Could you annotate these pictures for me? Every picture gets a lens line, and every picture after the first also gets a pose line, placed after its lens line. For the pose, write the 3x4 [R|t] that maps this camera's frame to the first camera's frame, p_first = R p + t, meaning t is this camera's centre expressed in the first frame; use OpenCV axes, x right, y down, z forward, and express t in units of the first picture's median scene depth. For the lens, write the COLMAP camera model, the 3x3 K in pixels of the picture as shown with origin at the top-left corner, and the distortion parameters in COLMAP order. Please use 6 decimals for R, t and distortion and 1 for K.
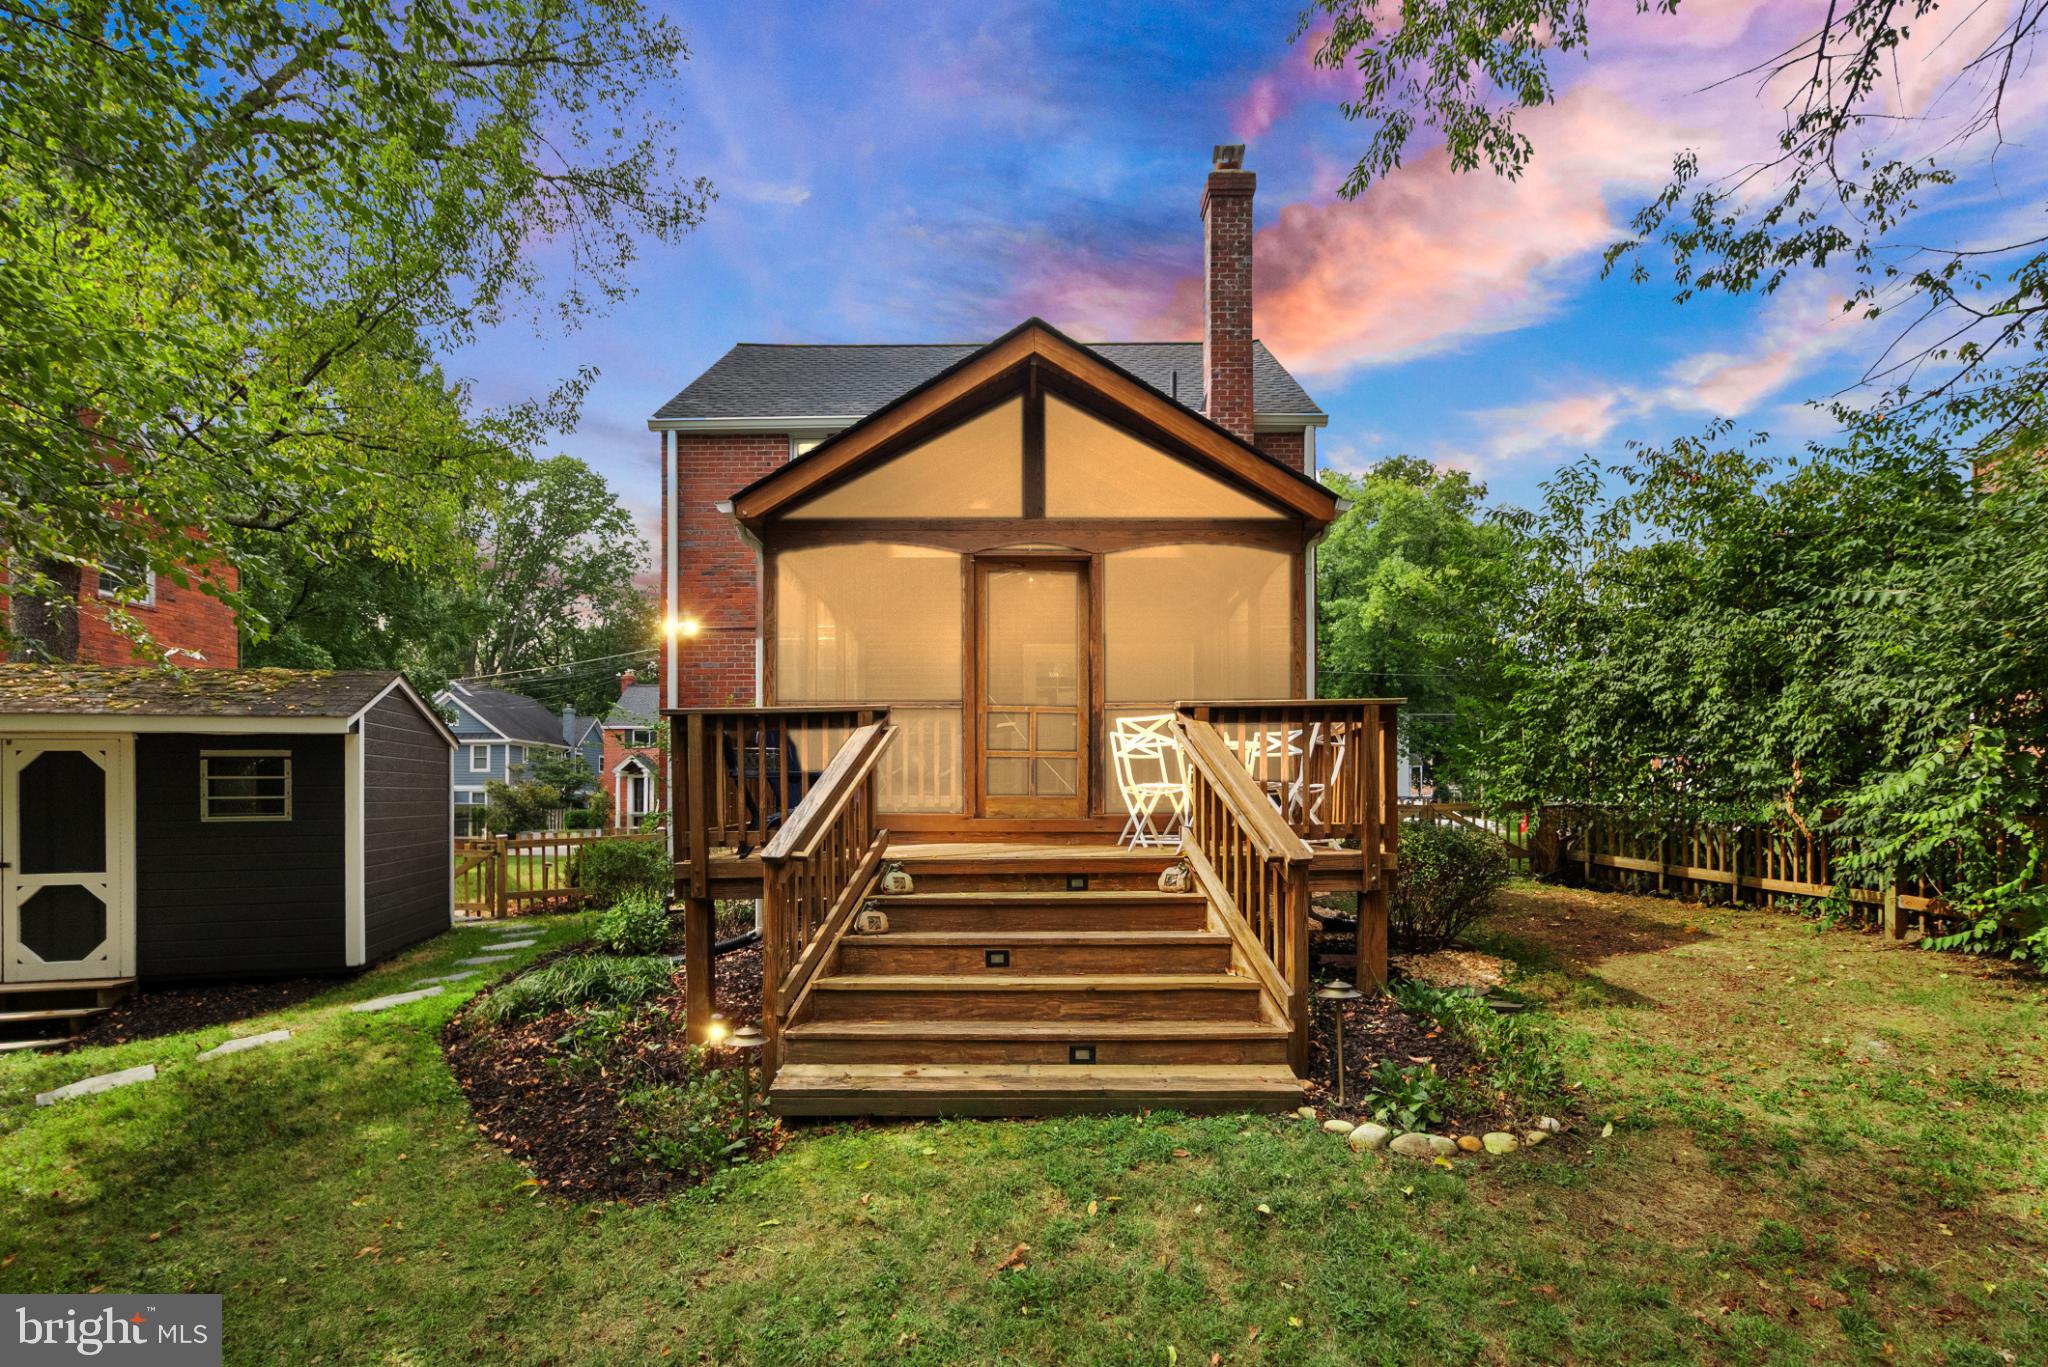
lens RADIAL K [[977.4, 0, 1024.4], [0, 977.4, 799.1], [0, 0, 1]] dist [-0.000949, 0.000141]
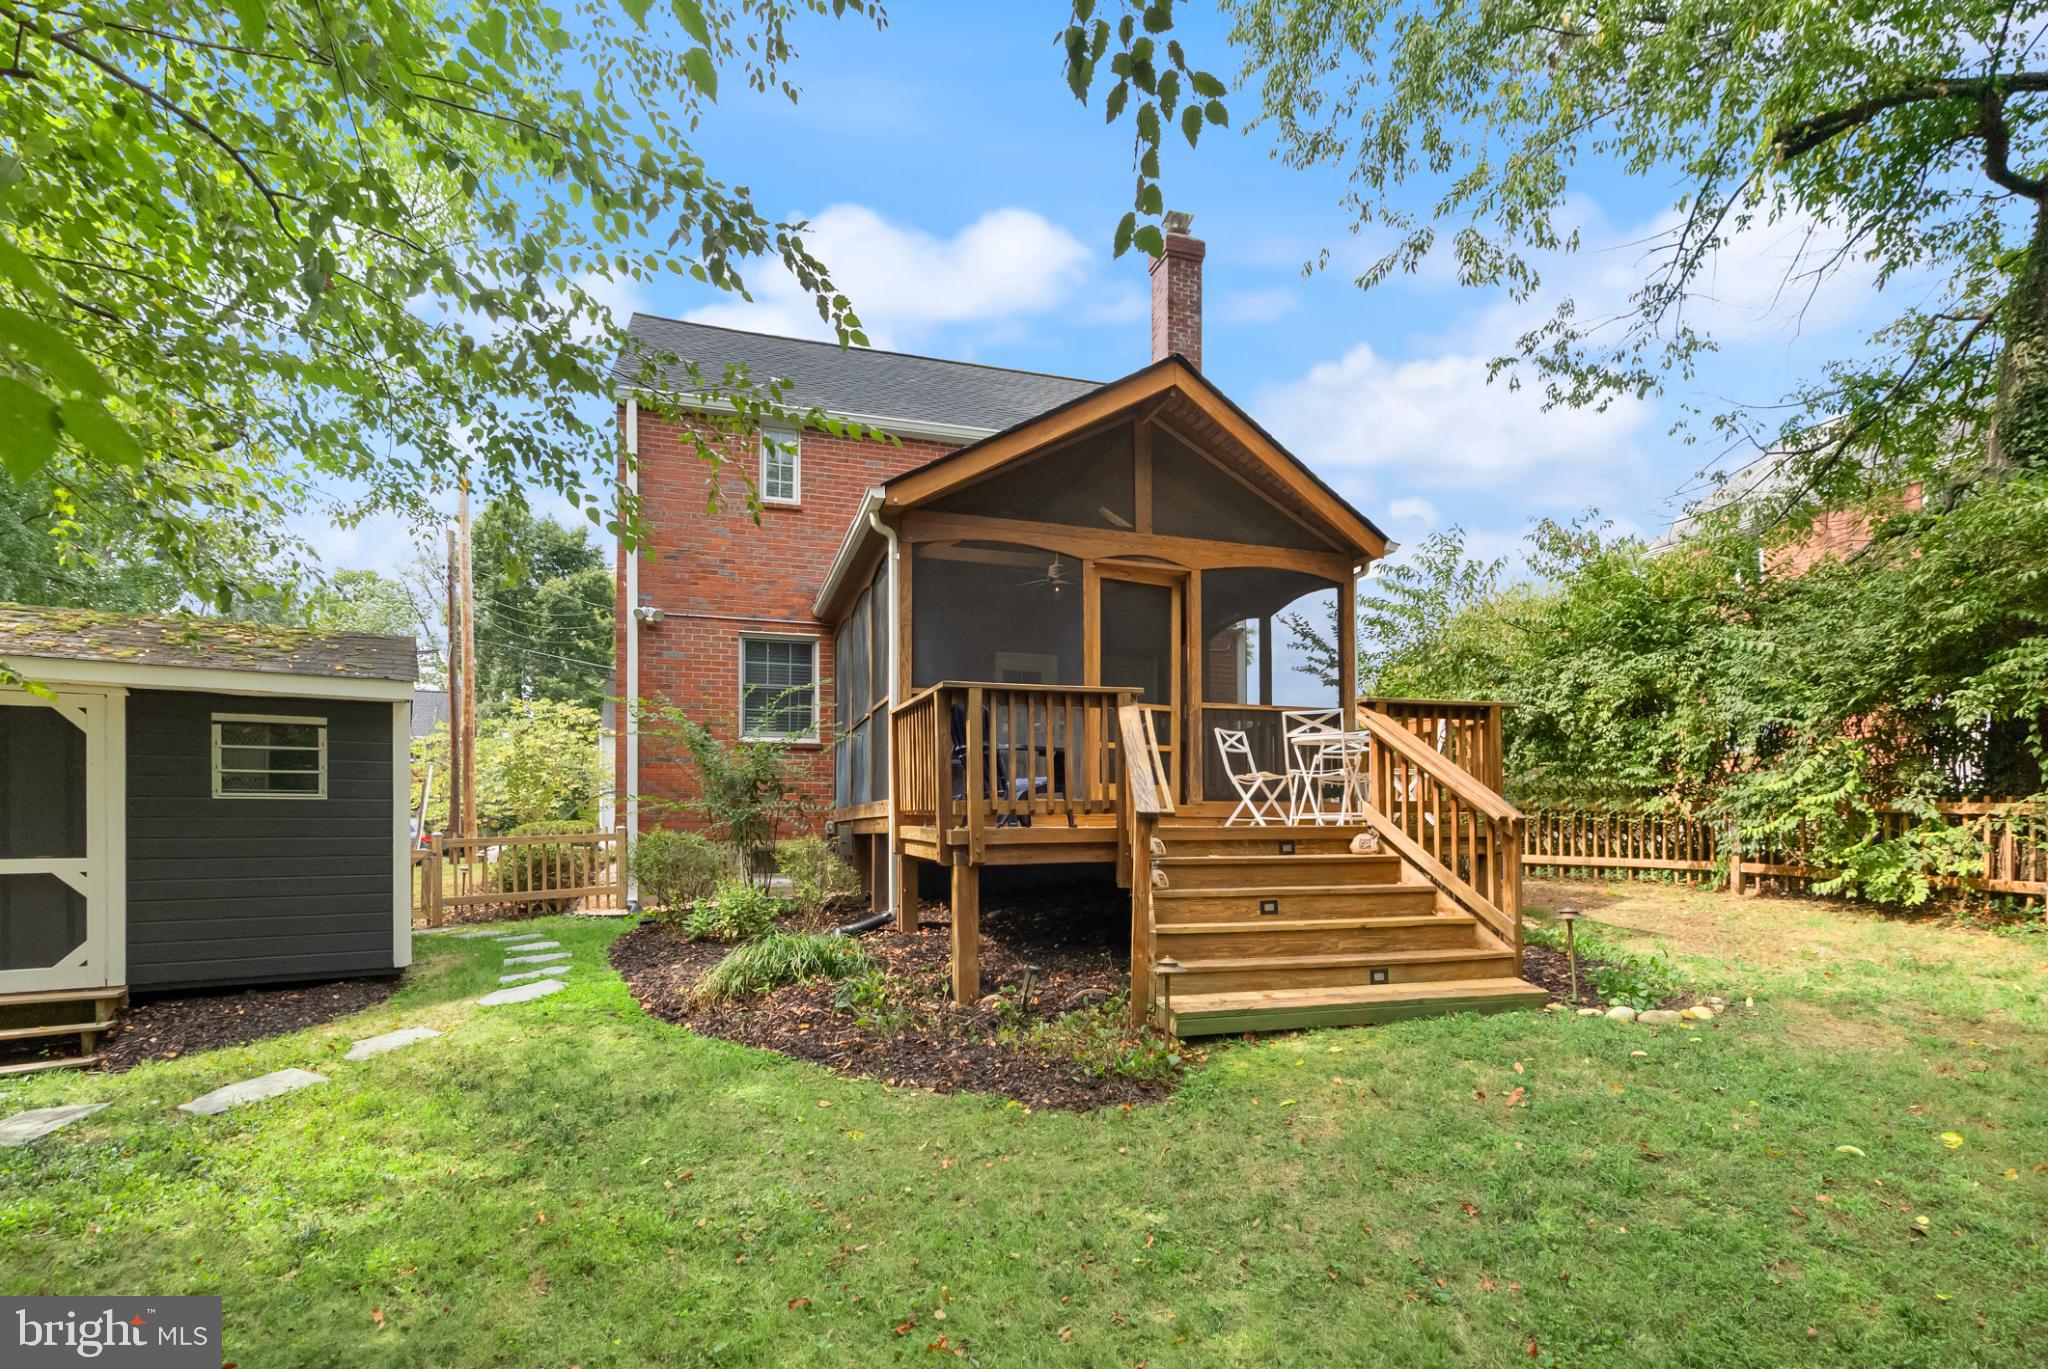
lens RADIAL K [[994.1, 0, 1026.3], [0, 994.1, 829.6], [0, 0, 1]] dist [-0.000482, 0.000221]
pose [[0.950242, 0.003699, 0.311492, -0.501600], [-0.003550, 0.999993, -0.001045, 0.054326], [-0.311494, -0.000113, 0.950248, -0.028510]]
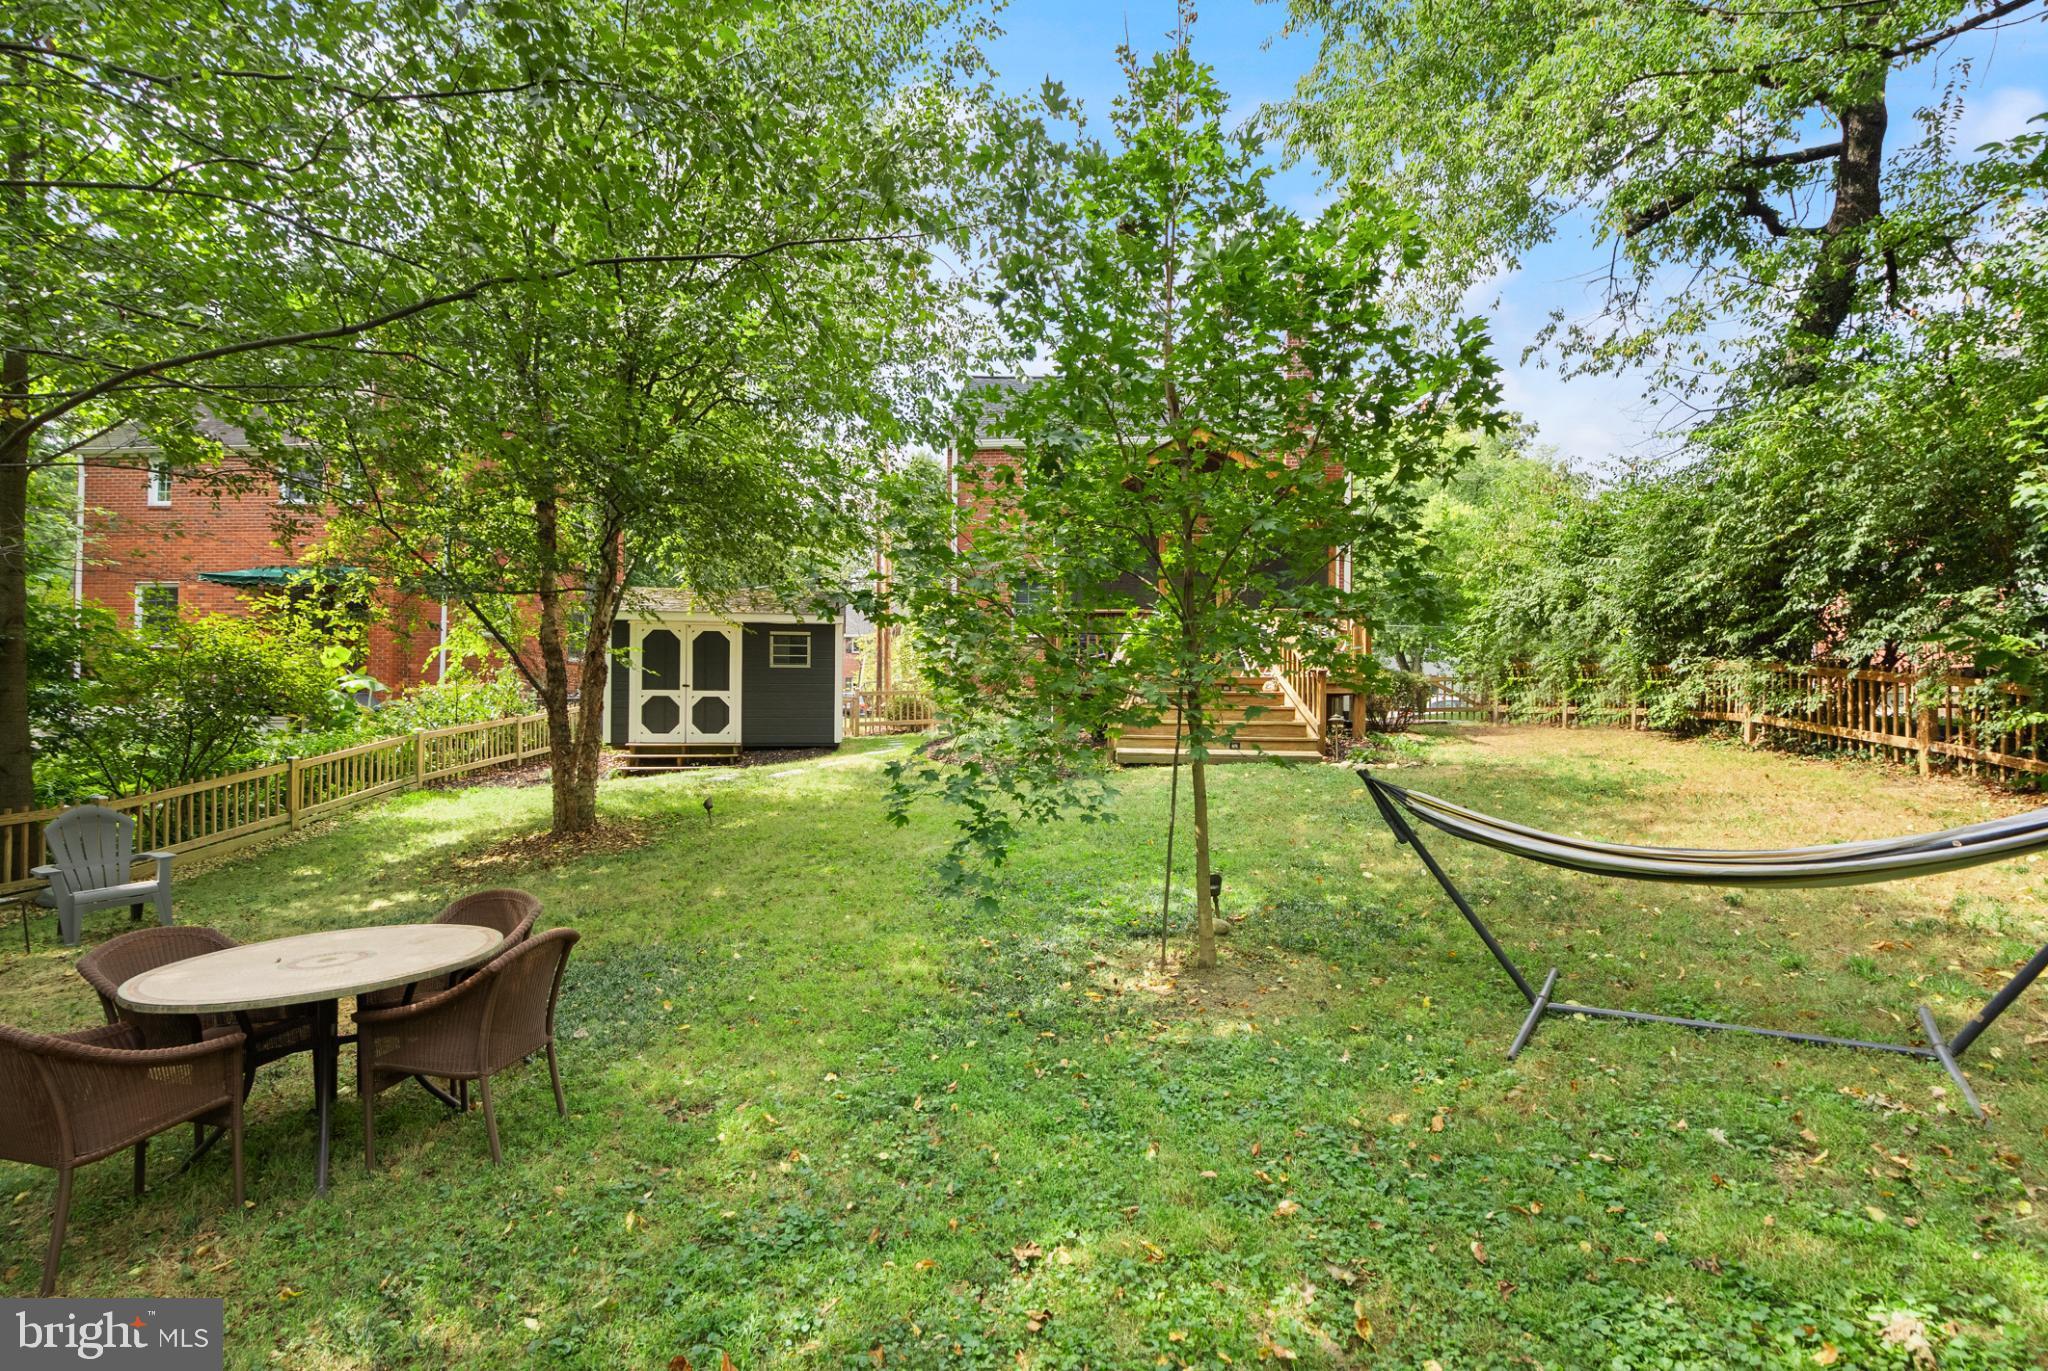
lens RADIAL K [[956.2, 0, 1015.3], [0, 956.2, 719.2], [0, 0, 1]] dist [0.001432, 0.001088]
pose [[0.997465, 0.014747, -0.069614, -0.229982], [-0.014465, 0.999885, 0.004557, 0.127824], [0.069673, -0.003539, 0.997564, -1.032537]]
